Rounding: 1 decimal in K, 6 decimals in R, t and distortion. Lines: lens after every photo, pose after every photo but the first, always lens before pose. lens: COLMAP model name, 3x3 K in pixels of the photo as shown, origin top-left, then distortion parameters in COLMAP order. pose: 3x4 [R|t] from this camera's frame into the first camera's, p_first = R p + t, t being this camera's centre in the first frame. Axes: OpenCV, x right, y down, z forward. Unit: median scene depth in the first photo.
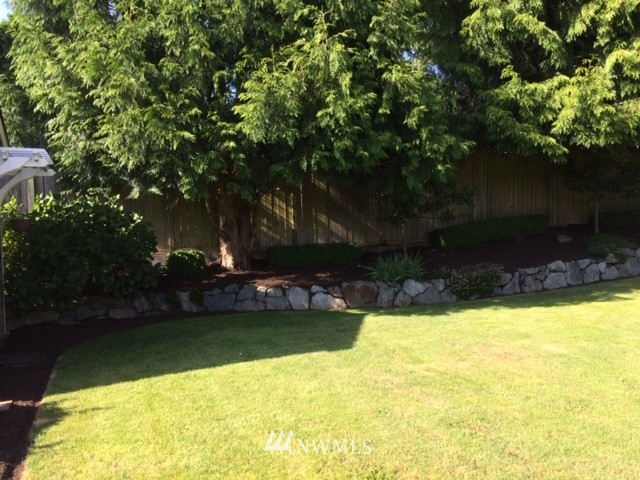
lens RADIAL K [[540.3, 0, 320.4], [0, 540.3, 238.0], [0, 0, 1]] dist [0.016343, 0.016825]
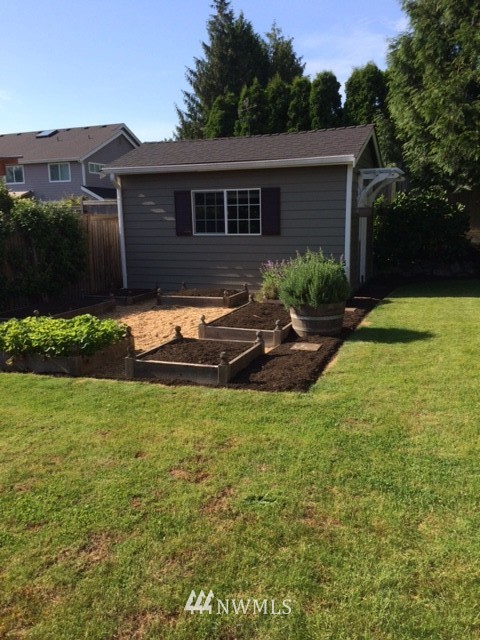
lens RADIAL K [[540.3, 0, 240.4], [0, 540.3, 319.4], [0, 0, 1]] dist [0.016343, 0.016825]
pose [[0.717333, 0.135688, -0.683391, 0.323178], [-0.023183, 0.984958, 0.171230, 0.028638], [0.696345, -0.106985, 0.709688, -0.538237]]
